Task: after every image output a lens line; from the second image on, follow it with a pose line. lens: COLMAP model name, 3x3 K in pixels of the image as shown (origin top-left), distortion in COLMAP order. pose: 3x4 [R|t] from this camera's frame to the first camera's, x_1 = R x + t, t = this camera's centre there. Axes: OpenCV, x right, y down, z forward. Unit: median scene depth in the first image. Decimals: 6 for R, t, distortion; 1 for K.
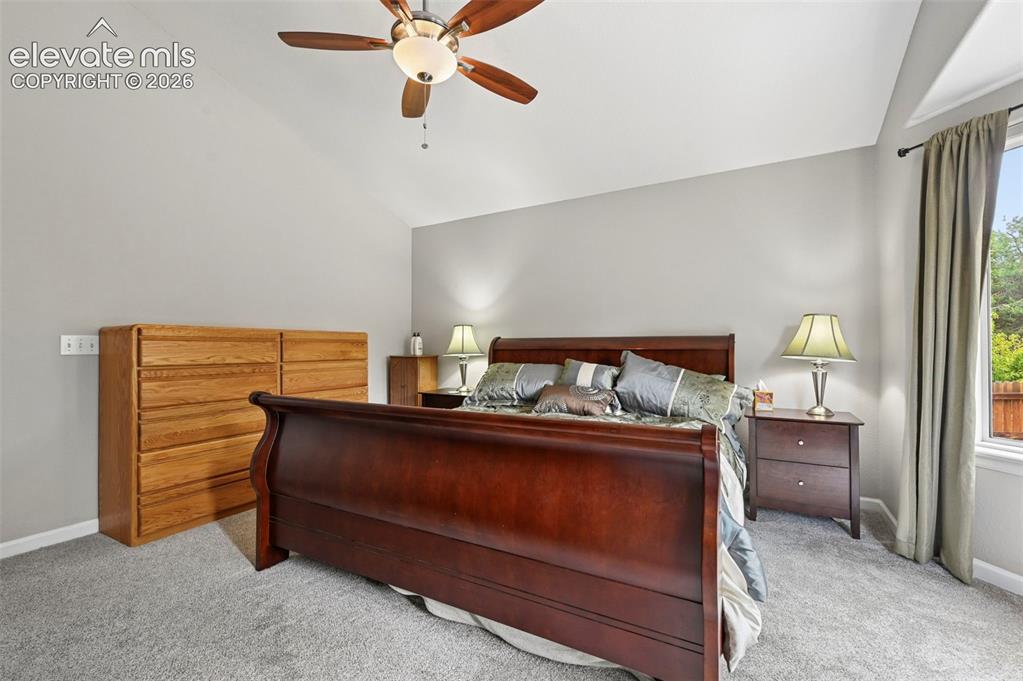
lens RADIAL K [[414.3, 0, 517.2], [0, 414.3, 341.0], [0, 0, 1]] dist [-0.001358, -0.000077]
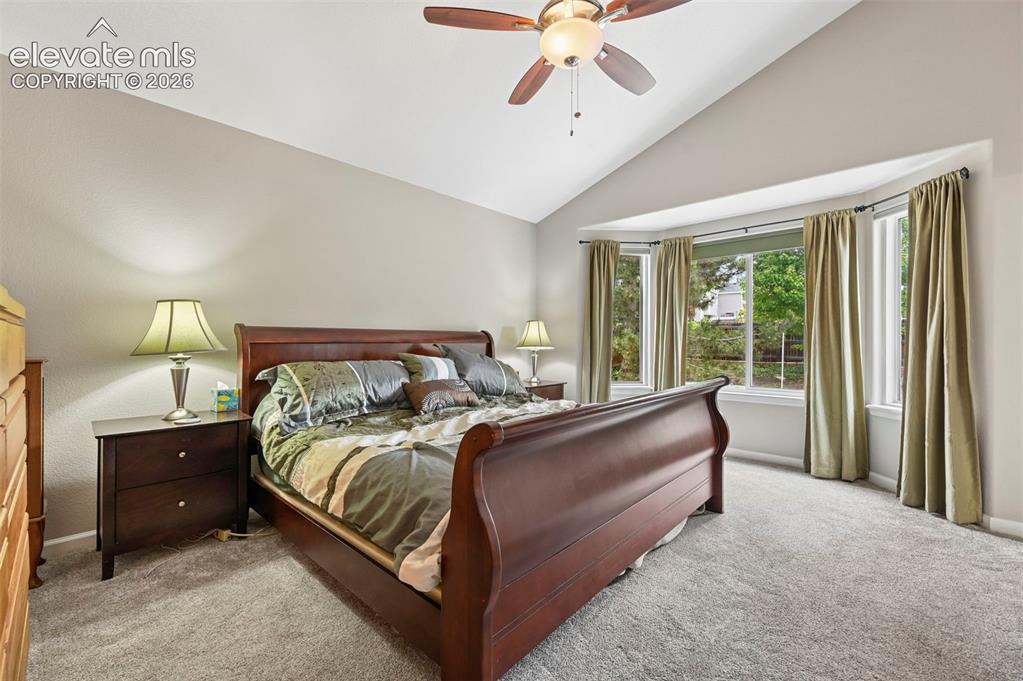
lens RADIAL K [[414.3, 0, 517.2], [0, 414.3, 341.0], [0, 0, 1]] dist [-0.001358, -0.000077]
pose [[0.265578, -0.000605, 0.964089, -0.801029], [-0.022366, 0.999727, 0.006789, 0.004737], [-0.963830, -0.023366, 0.265492, 0.586400]]
